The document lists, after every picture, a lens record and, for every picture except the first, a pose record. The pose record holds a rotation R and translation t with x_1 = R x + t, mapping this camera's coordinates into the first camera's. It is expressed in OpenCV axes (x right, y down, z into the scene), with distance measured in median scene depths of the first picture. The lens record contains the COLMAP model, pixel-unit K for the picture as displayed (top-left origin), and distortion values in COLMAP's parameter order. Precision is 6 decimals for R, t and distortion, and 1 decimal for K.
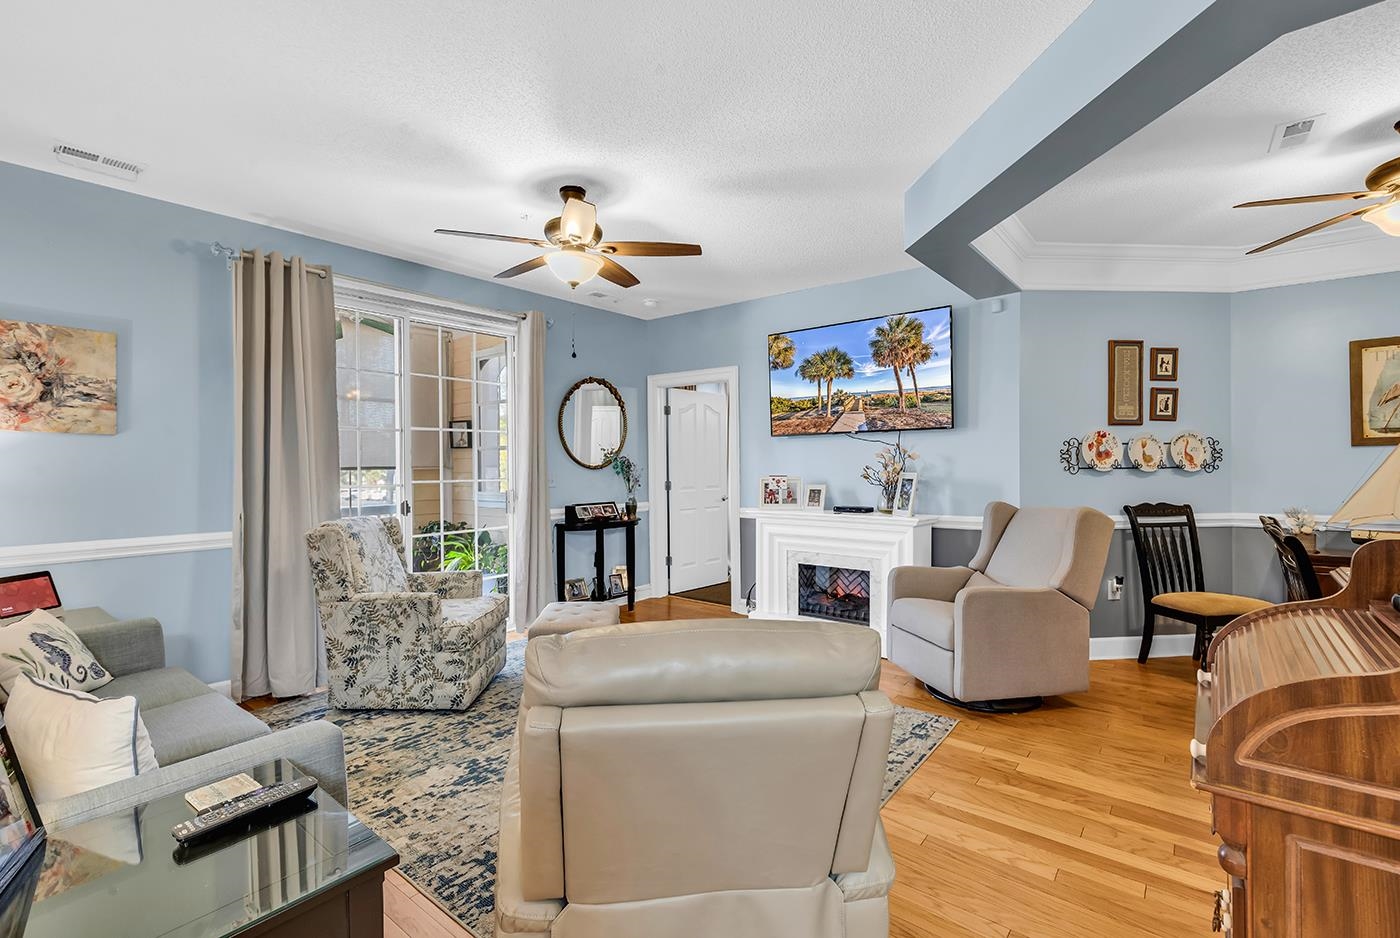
lens RADIAL K [[641.5, 0, 682.1], [0, 641.5, 460.7], [0, 0, 1]] dist [0.004628, 0.000311]
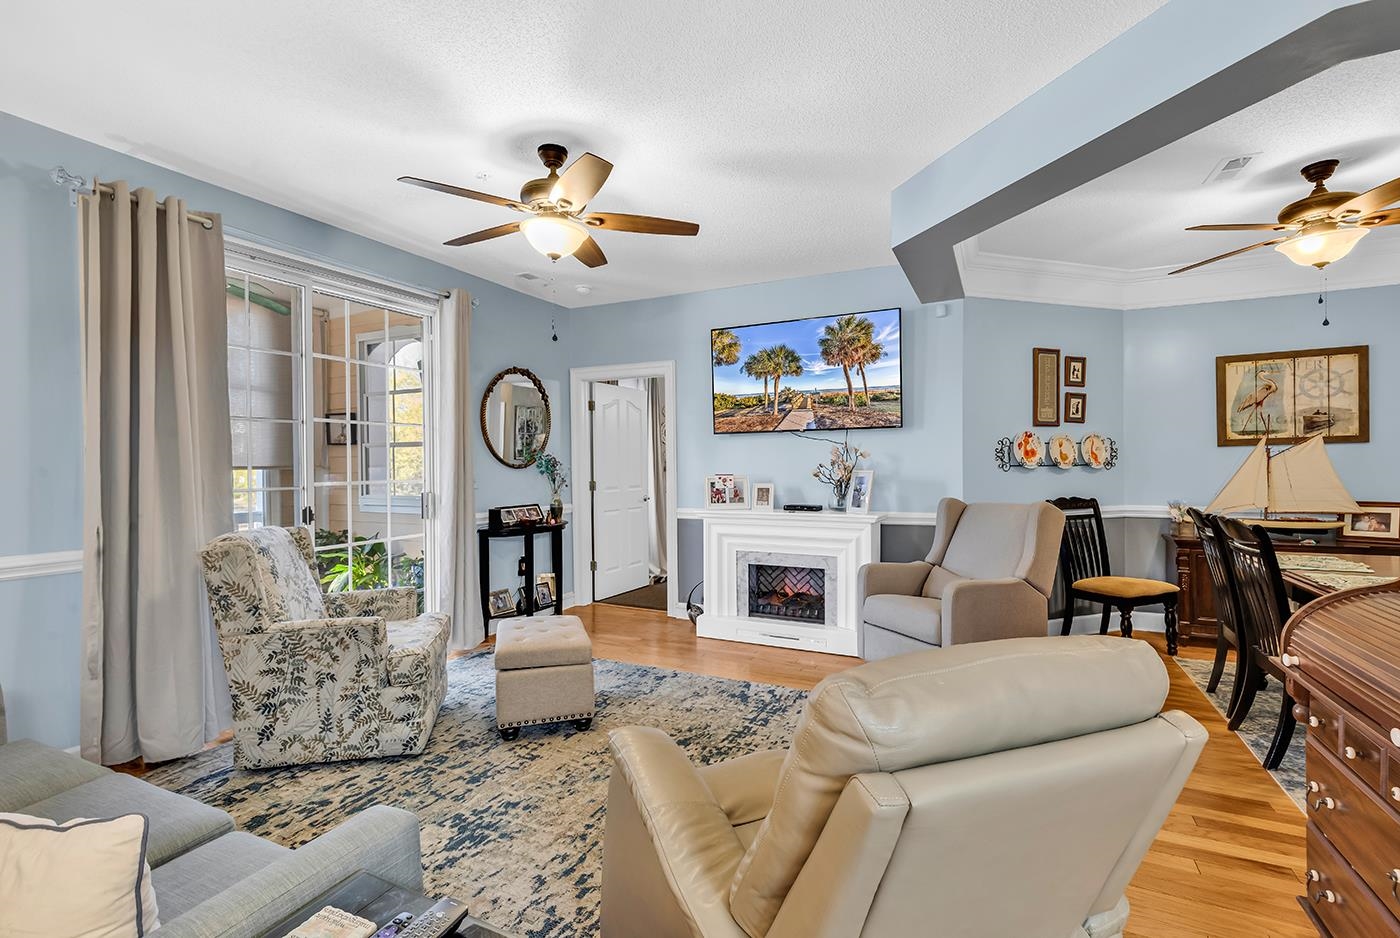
lens RADIAL K [[641.5, 0, 682.1], [0, 641.5, 460.7], [0, 0, 1]] dist [0.004628, 0.000311]
pose [[0.972819, 0.000023, 0.231566, -0.164447], [0.000012, 1.000000, -0.000151, 0.003412], [-0.231566, 0.000150, 0.972819, 0.083725]]
